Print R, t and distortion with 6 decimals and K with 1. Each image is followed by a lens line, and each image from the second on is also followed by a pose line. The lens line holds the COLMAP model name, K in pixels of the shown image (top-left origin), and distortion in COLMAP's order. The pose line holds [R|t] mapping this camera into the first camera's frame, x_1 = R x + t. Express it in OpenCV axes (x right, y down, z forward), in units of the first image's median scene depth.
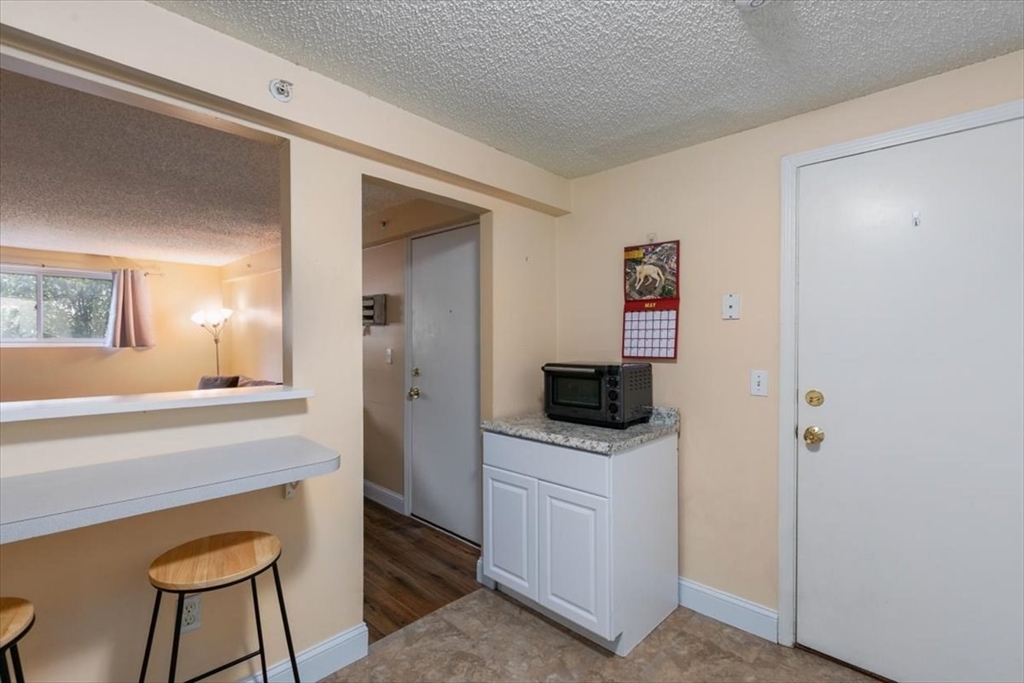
lens RADIAL K [[459.8, 0, 504.9], [0, 459.8, 344.3], [0, 0, 1]] dist [-0.002897, -0.000162]
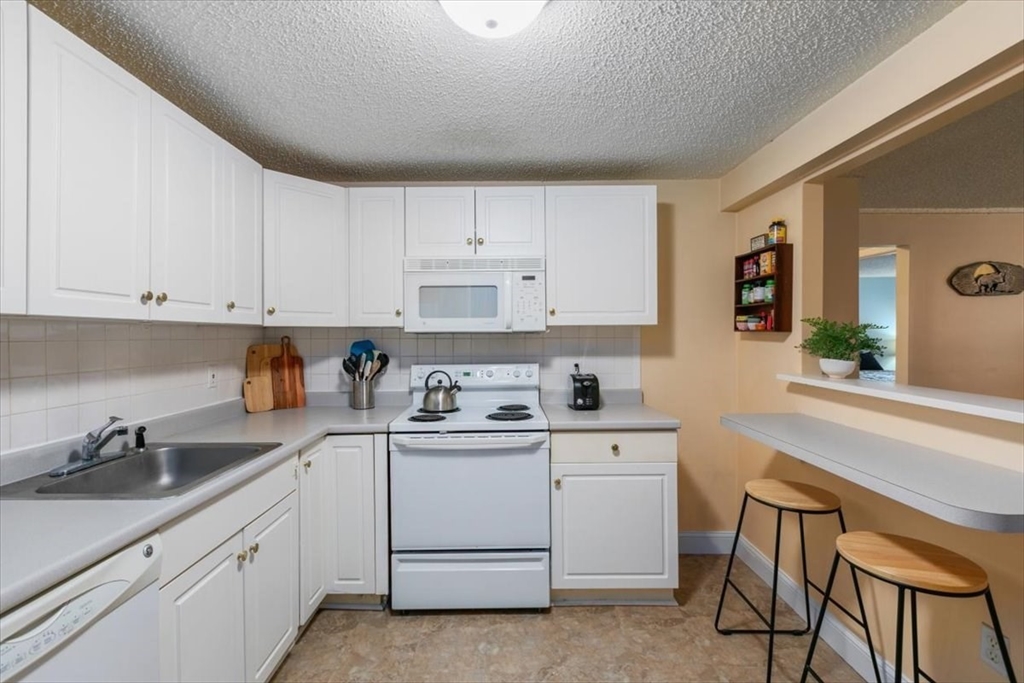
lens RADIAL K [[456.4, 0, 503.6], [0, 456.4, 332.5], [0, 0, 1]] dist [0.001185, 0.000103]
pose [[-0.722505, -0.006492, -0.691335, 0.322290], [-0.011419, 0.999932, 0.002544, -0.009133], [0.691271, 0.009732, -0.722530, 0.512091]]
